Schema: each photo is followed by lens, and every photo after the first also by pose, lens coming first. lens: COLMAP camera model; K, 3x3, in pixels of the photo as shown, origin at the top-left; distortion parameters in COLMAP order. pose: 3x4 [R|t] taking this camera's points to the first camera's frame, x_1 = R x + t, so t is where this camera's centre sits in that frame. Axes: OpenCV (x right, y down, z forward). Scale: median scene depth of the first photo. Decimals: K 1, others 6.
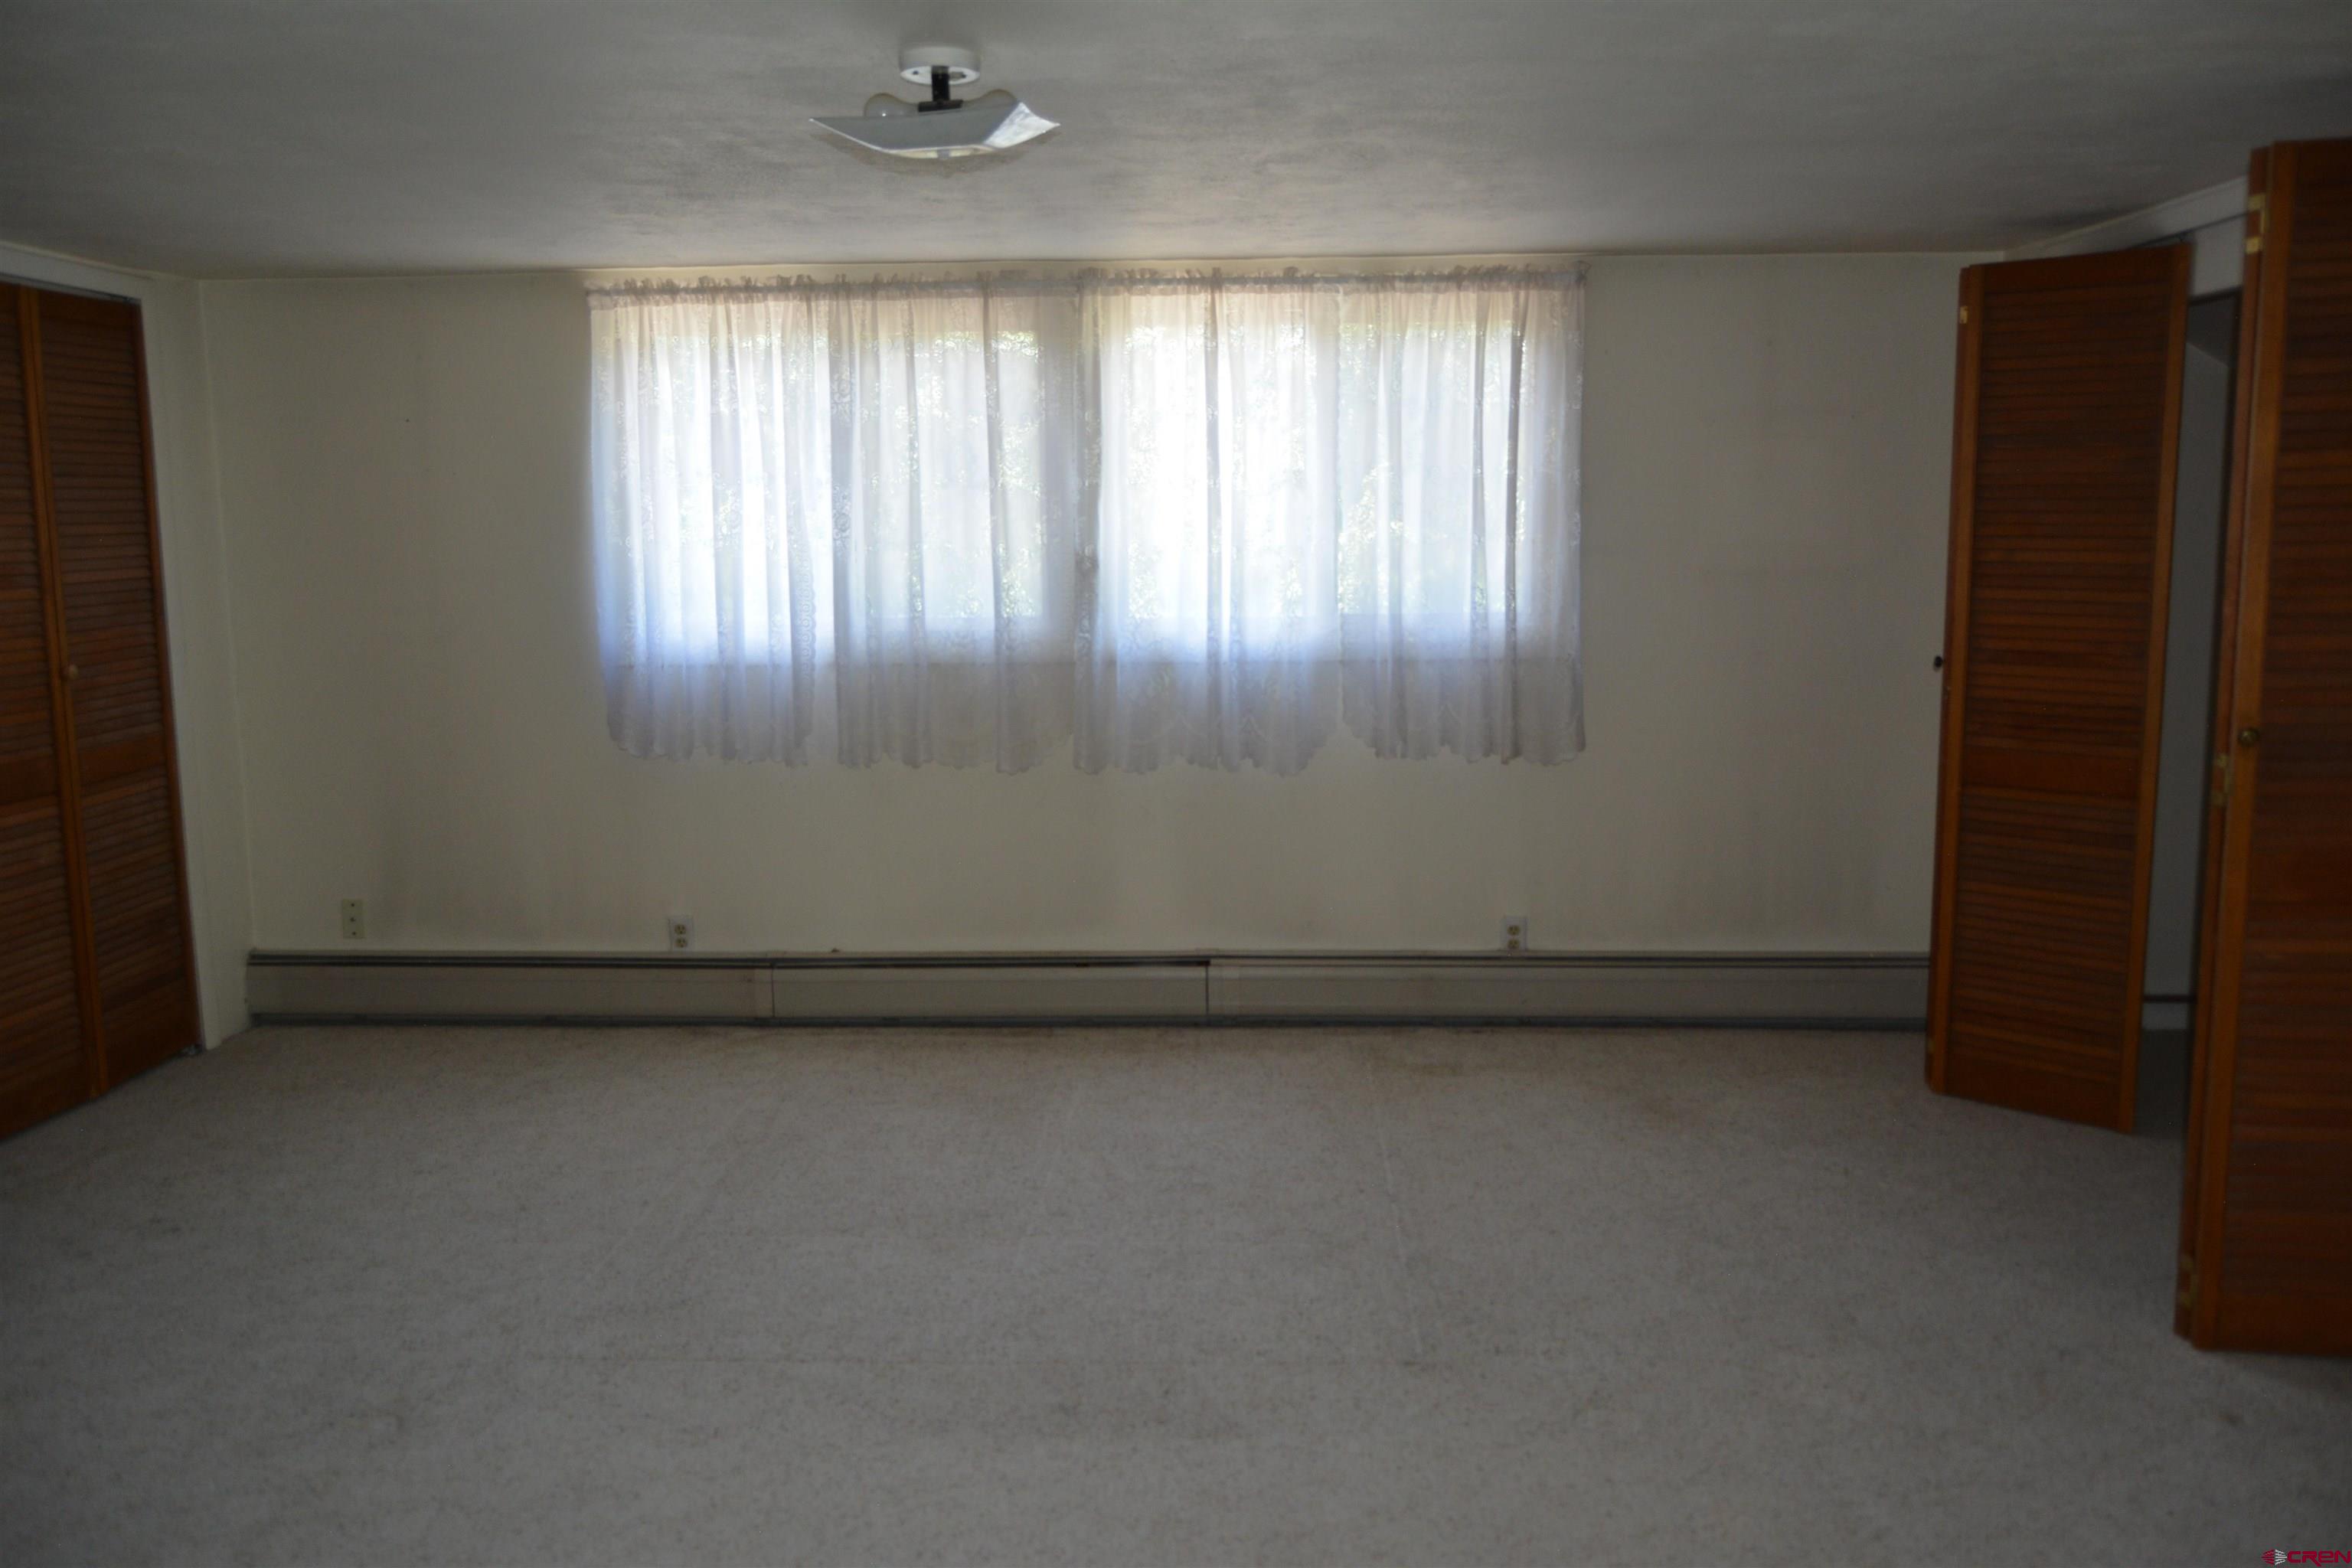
lens RADIAL K [[1804.1, 0, 1176.0], [0, 1804.1, 784.0], [0, 0, 1]] dist [-0.010601, 0.005040]
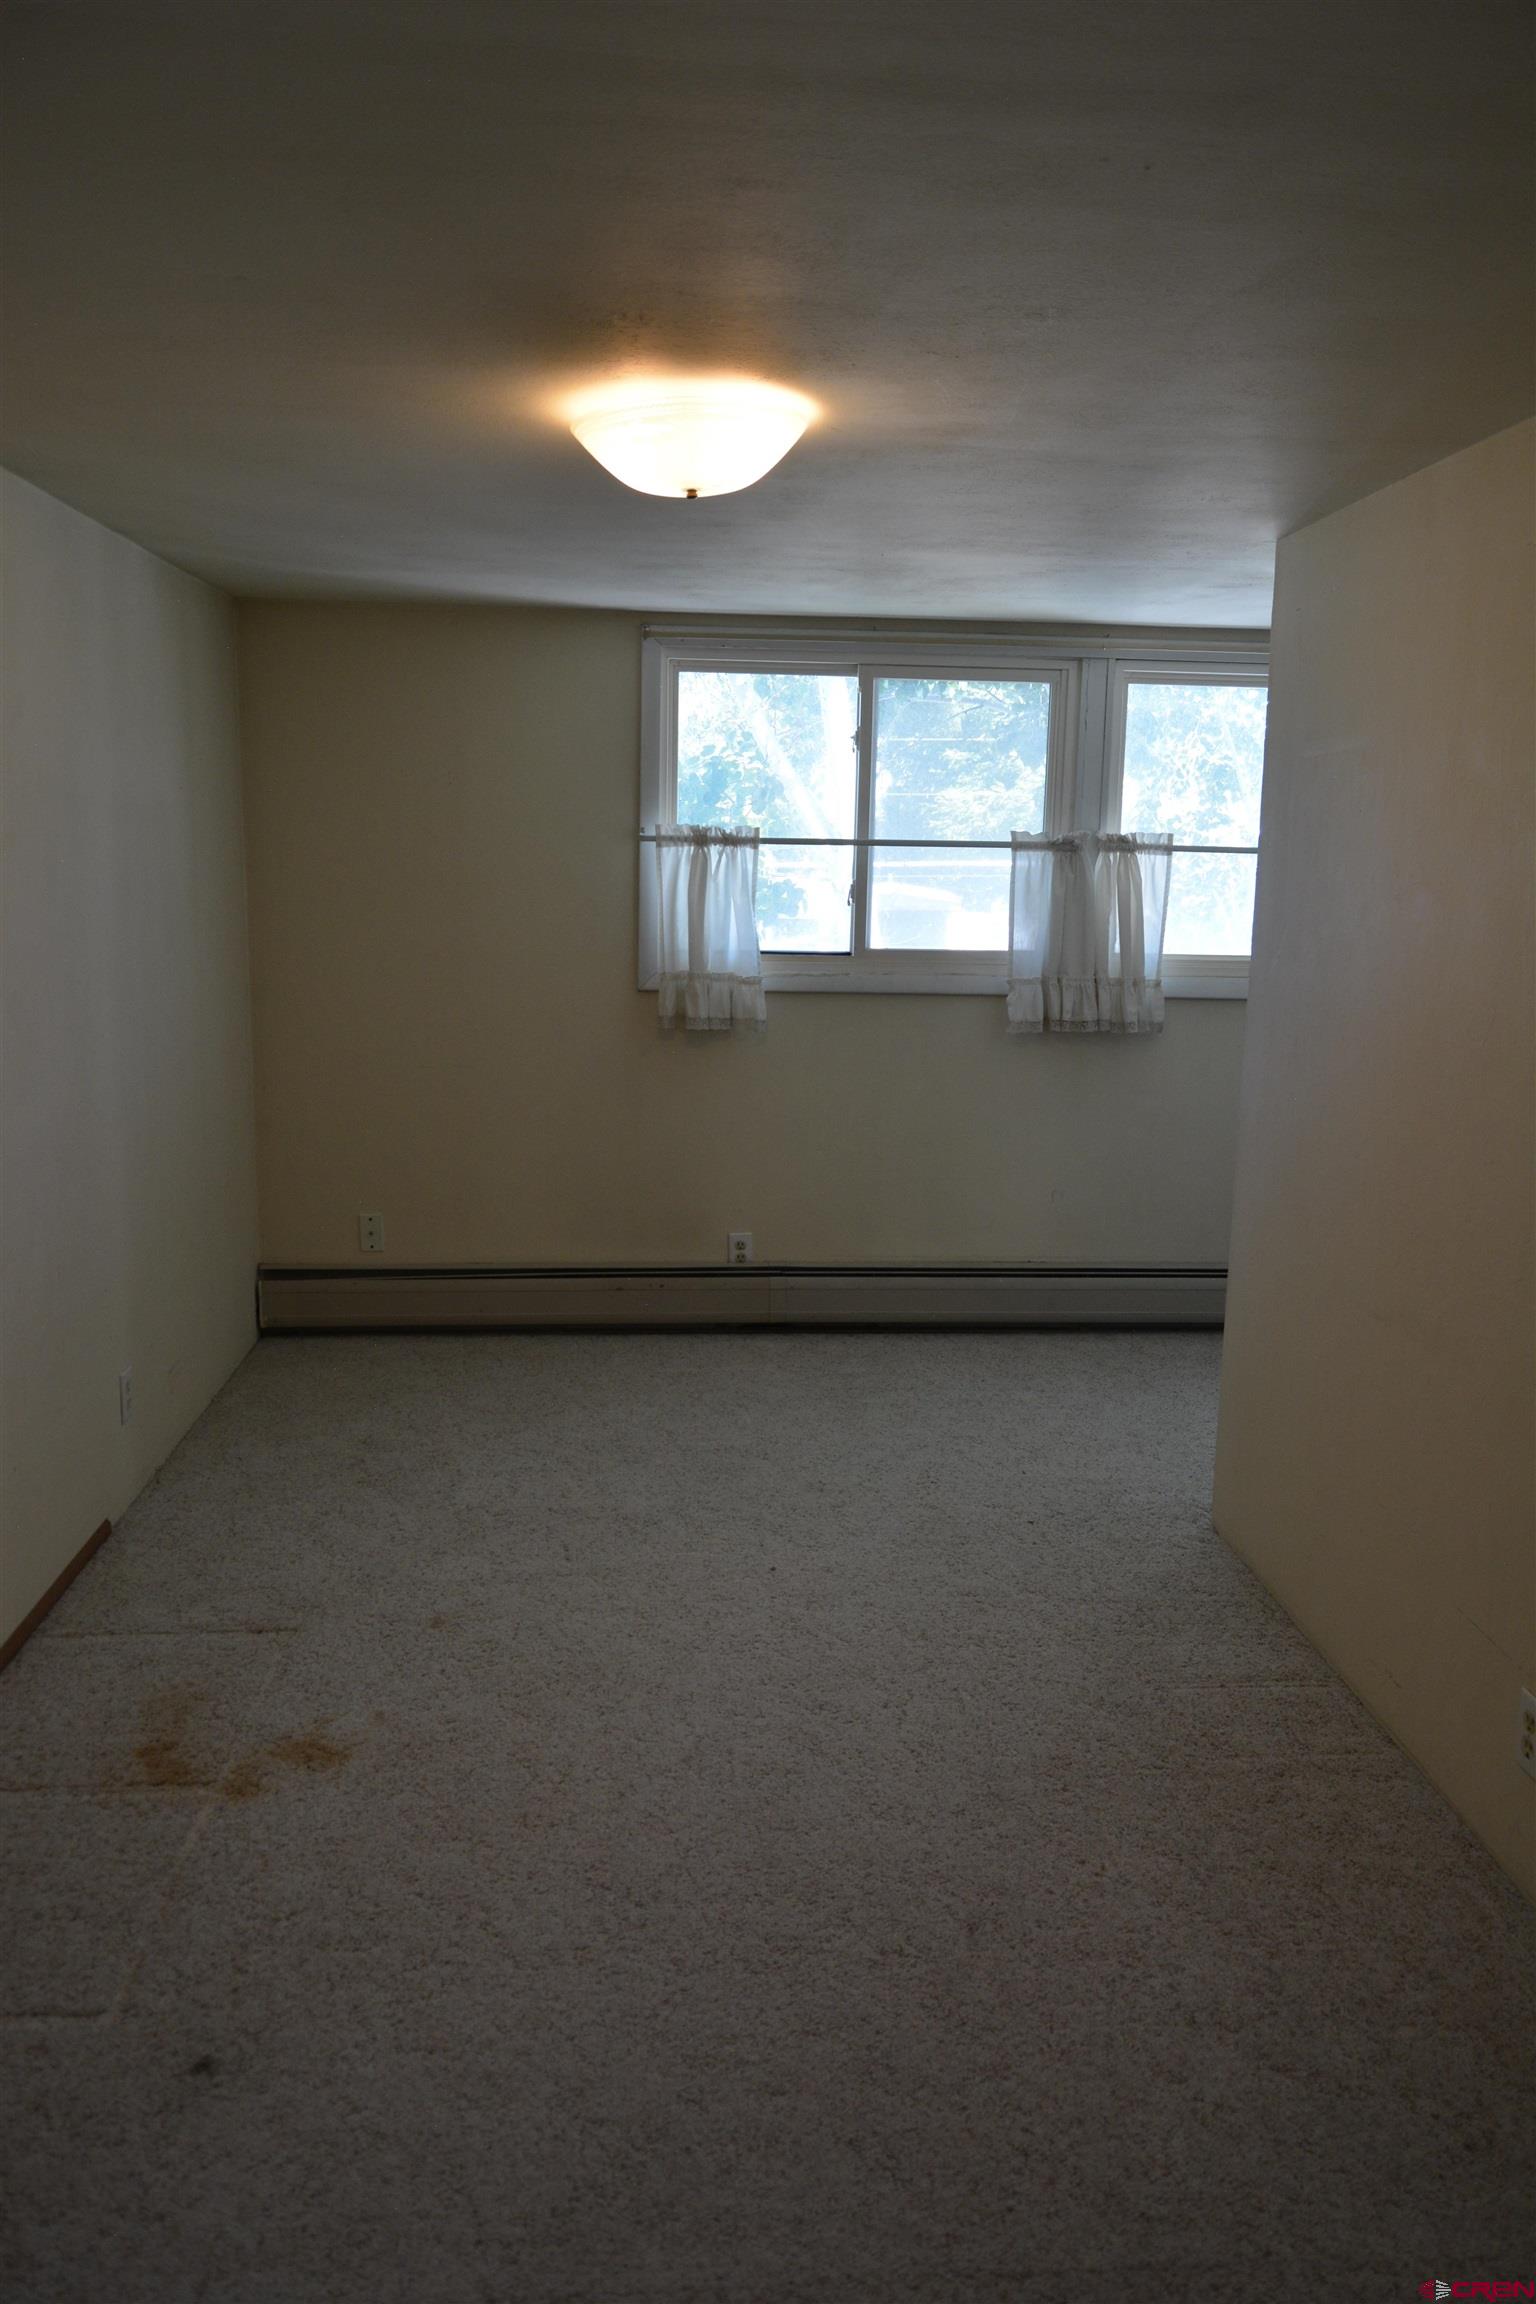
lens RADIAL K [[1767.3, 0, 768.0], [0, 1767.3, 1152.0], [0, 0, 1]] dist [-0.010601, 0.005040]
pose [[0.993135, 0.004923, 0.116874, -0.363854], [-0.008723, 0.999449, 0.032030, -0.005173], [-0.116652, -0.032829, 0.992630, -0.023345]]
